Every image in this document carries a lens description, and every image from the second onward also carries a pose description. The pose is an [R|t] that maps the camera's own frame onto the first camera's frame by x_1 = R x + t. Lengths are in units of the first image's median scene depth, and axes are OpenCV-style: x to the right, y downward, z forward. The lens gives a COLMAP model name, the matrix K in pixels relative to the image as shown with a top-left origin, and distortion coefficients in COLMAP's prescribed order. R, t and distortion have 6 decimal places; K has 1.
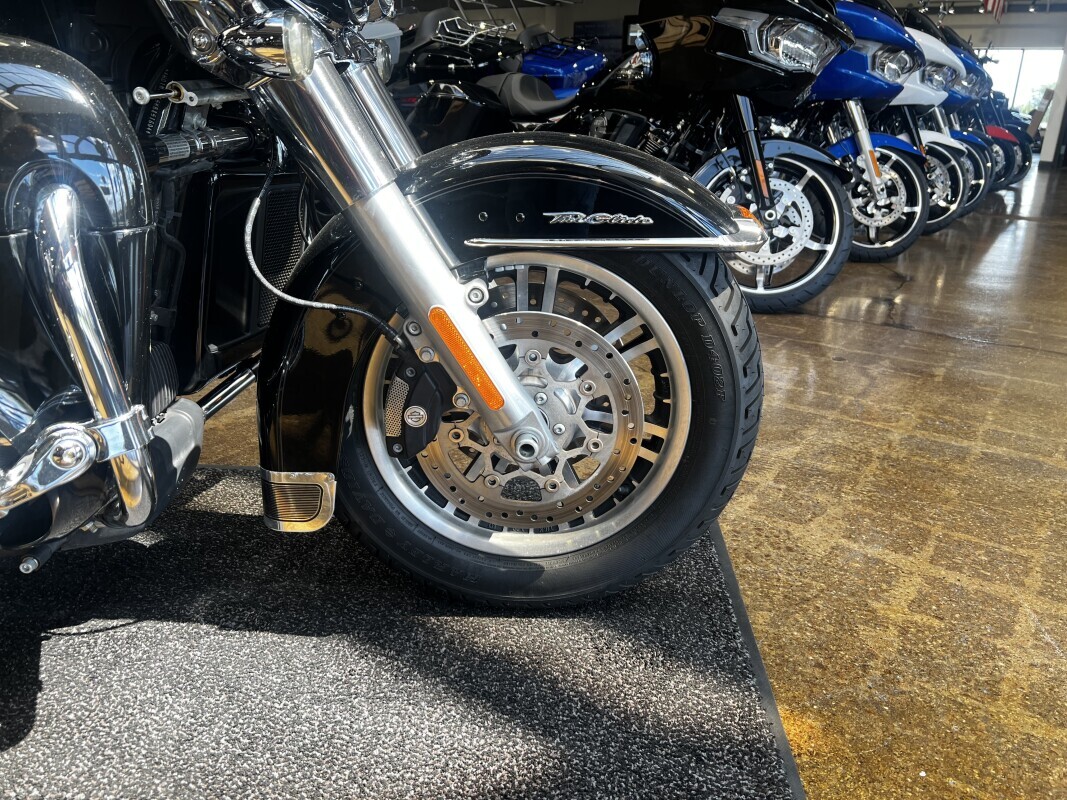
lens RADIAL K [[802.8, 0, 538.5], [0, 802.8, 400.6], [0, 0, 1]] dist [0.041293, -0.049166]
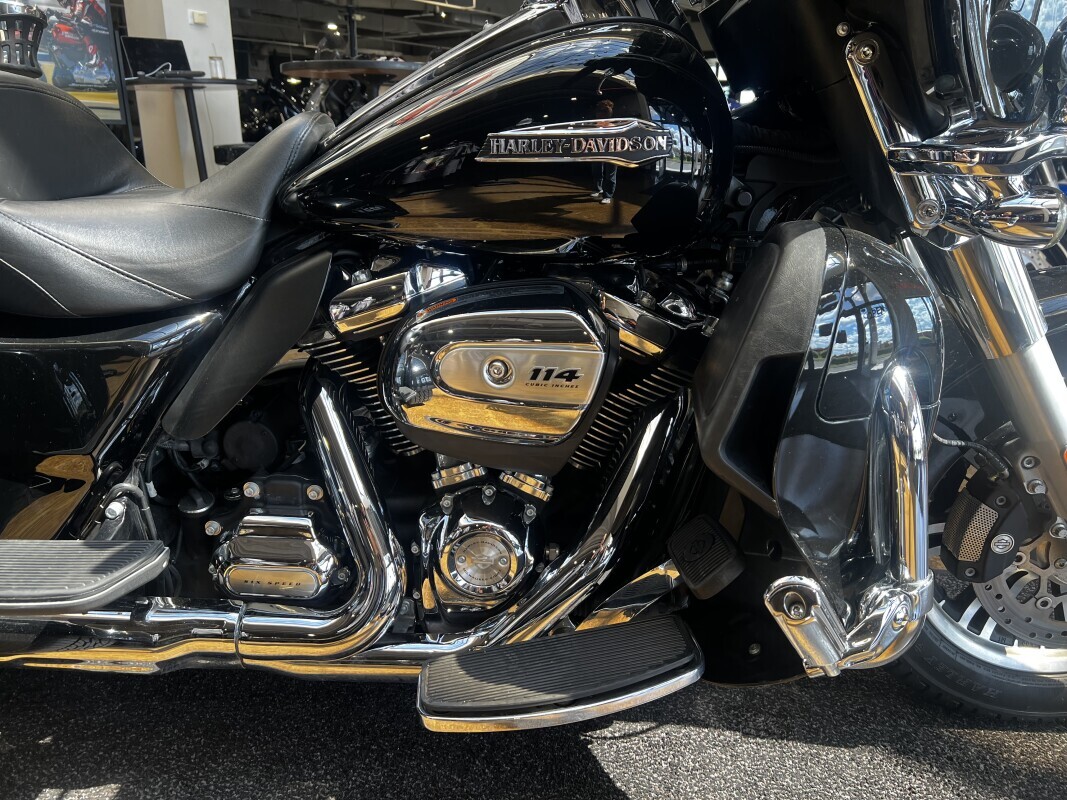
lens RADIAL K [[801.1, 0, 531.0], [0, 801.1, 403.0], [0, 0, 1]] dist [0.045214, -0.055673]
pose [[0.998152, 0.004036, -0.060625, -0.601944], [-0.005877, 0.999526, -0.030212, -0.109226], [0.060474, 0.030513, 0.997703, -0.056623]]
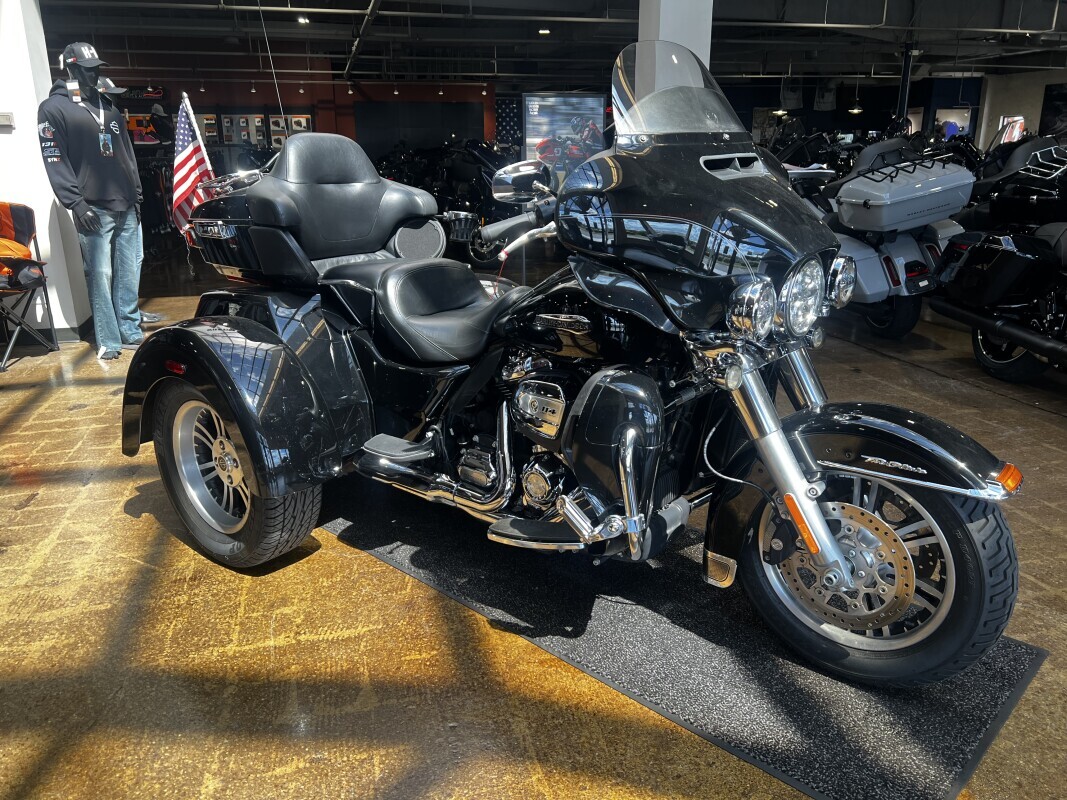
lens RADIAL K [[801.1, 0, 531.0], [0, 801.1, 403.0], [0, 0, 1]] dist [0.045214, -0.055673]
pose [[0.749982, 0.160680, -0.641645, 0.496850], [-0.195071, 0.980632, 0.017560, -0.196383], [0.632039, 0.111997, 0.766801, -0.733054]]
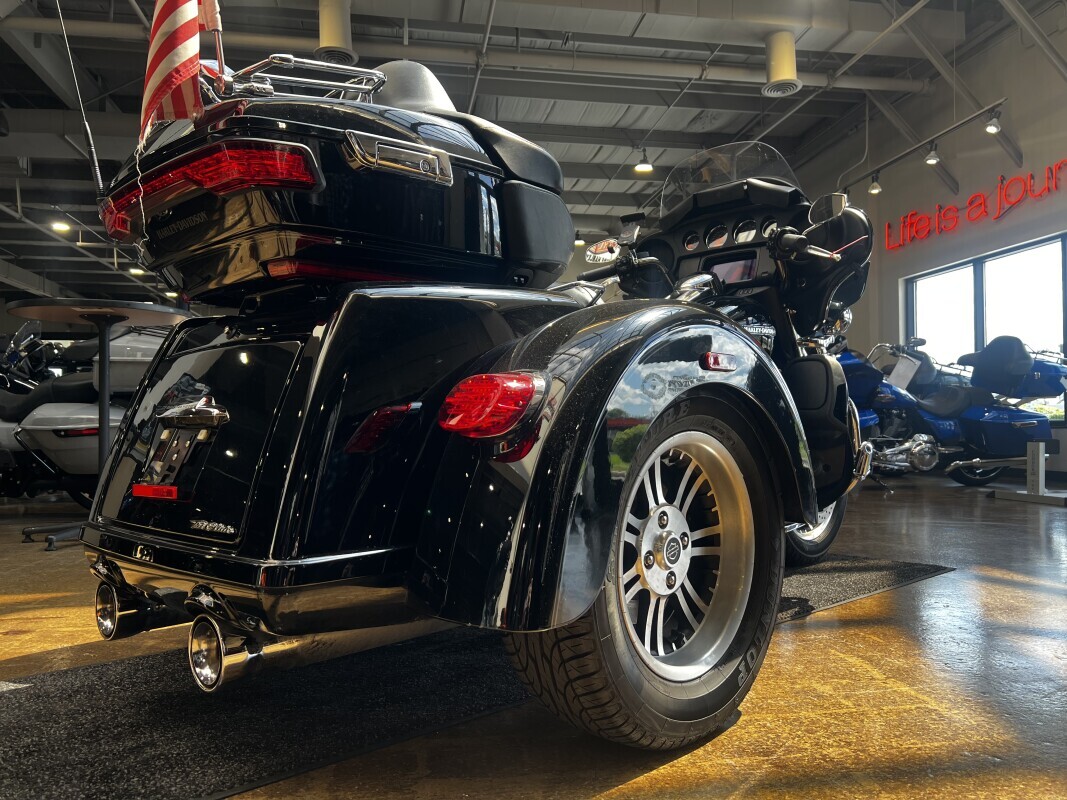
lens RADIAL K [[802.8, 0, 538.5], [0, 802.8, 400.6], [0, 0, 1]] dist [0.041293, -0.049166]
pose [[0.705500, -0.002690, 0.708705, -2.550439], [0.259516, 0.931517, -0.254807, 0.214783], [-0.659485, 0.363687, 0.657884, -0.332559]]
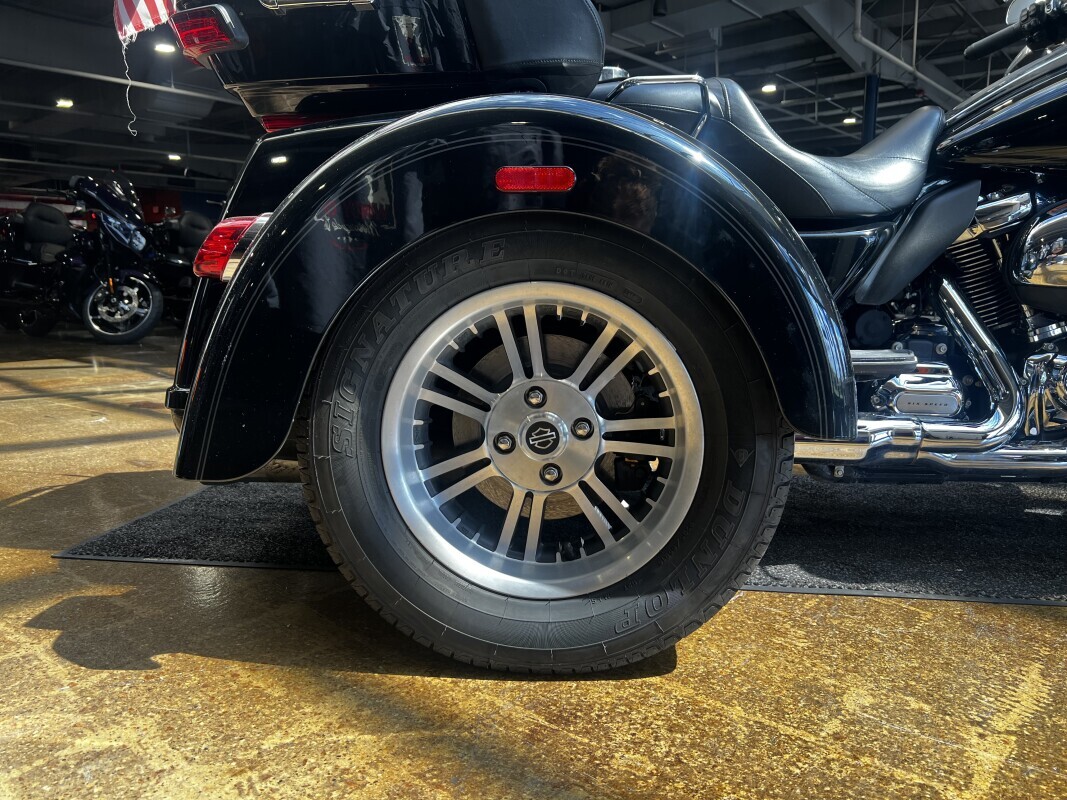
lens RADIAL K [[802.8, 0, 538.5], [0, 802.8, 400.6], [0, 0, 1]] dist [0.041293, -0.049166]
pose [[0.994584, -0.016207, -0.102662, -1.412532], [-0.004892, 0.979373, -0.202003, 0.317453], [0.103819, 0.201412, 0.973989, -0.511776]]
